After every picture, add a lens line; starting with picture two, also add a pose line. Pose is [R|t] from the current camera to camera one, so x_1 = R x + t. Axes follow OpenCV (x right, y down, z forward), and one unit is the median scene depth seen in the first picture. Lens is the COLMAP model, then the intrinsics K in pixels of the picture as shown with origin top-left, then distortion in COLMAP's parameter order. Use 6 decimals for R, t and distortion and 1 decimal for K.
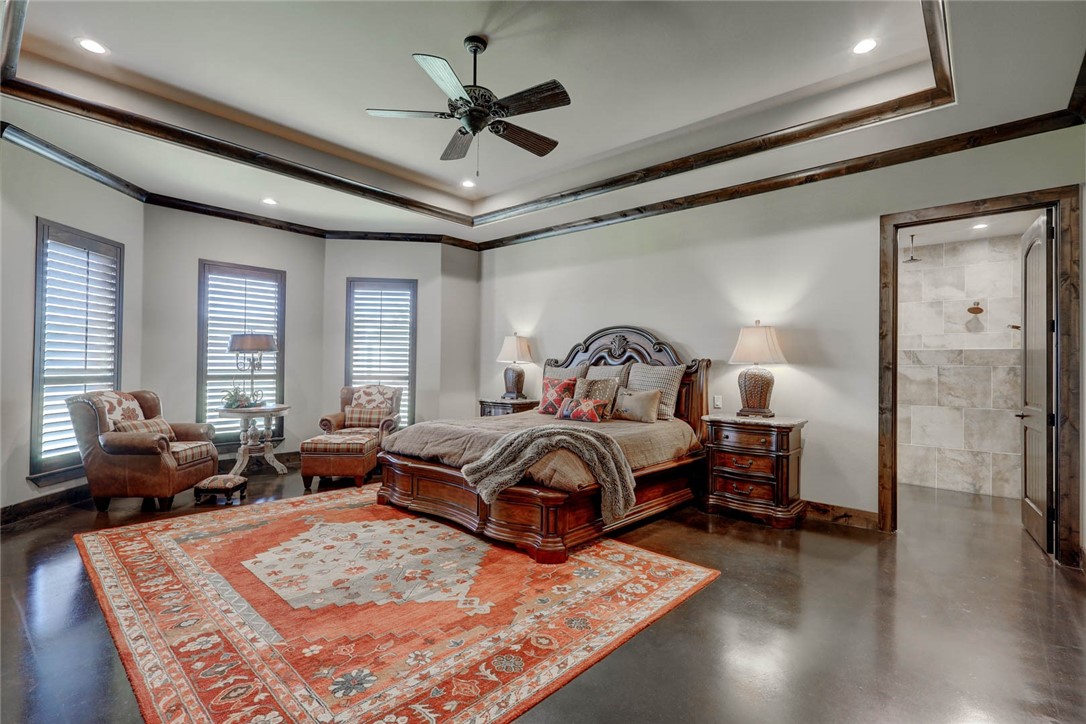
lens RADIAL K [[504.0, 0, 543.0], [0, 504.0, 362.0], [0, 0, 1]] dist [0.000811, 0.000186]
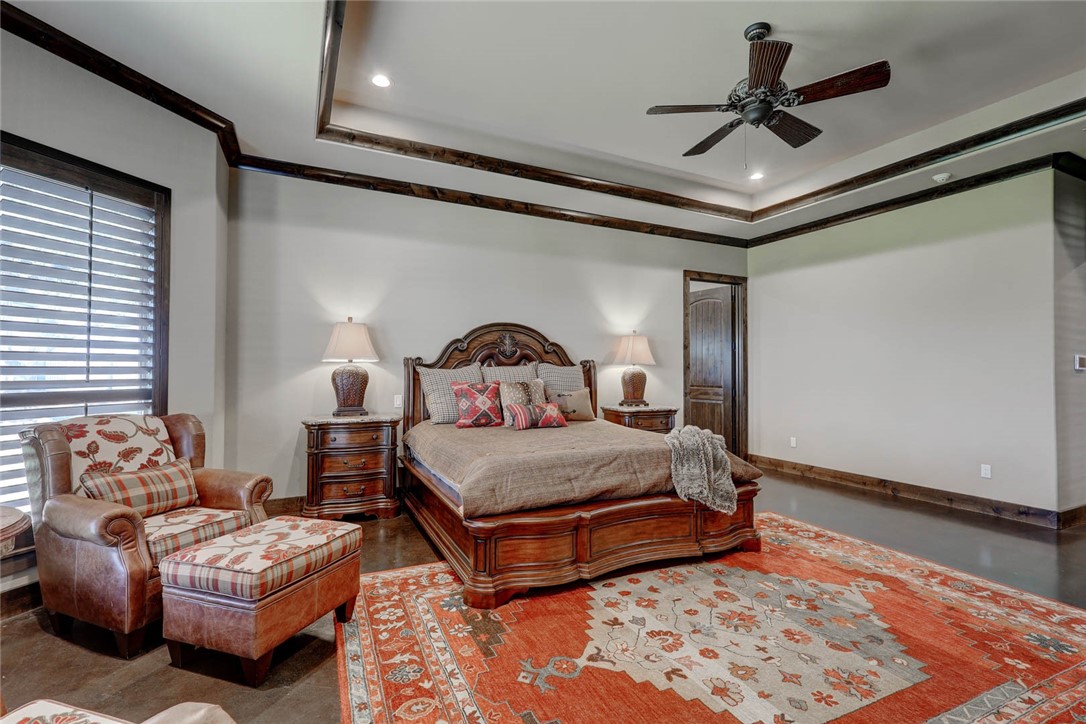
lens RADIAL K [[499.6, 0, 543.0], [0, 499.6, 362.0], [0, 0, 1]] dist [-0.001788, 0.000038]
pose [[0.380733, 0.000453, 0.924685, -0.865972], [-0.010515, 0.999937, 0.003840, -0.005598], [-0.924625, -0.011185, 0.380714, 0.754809]]
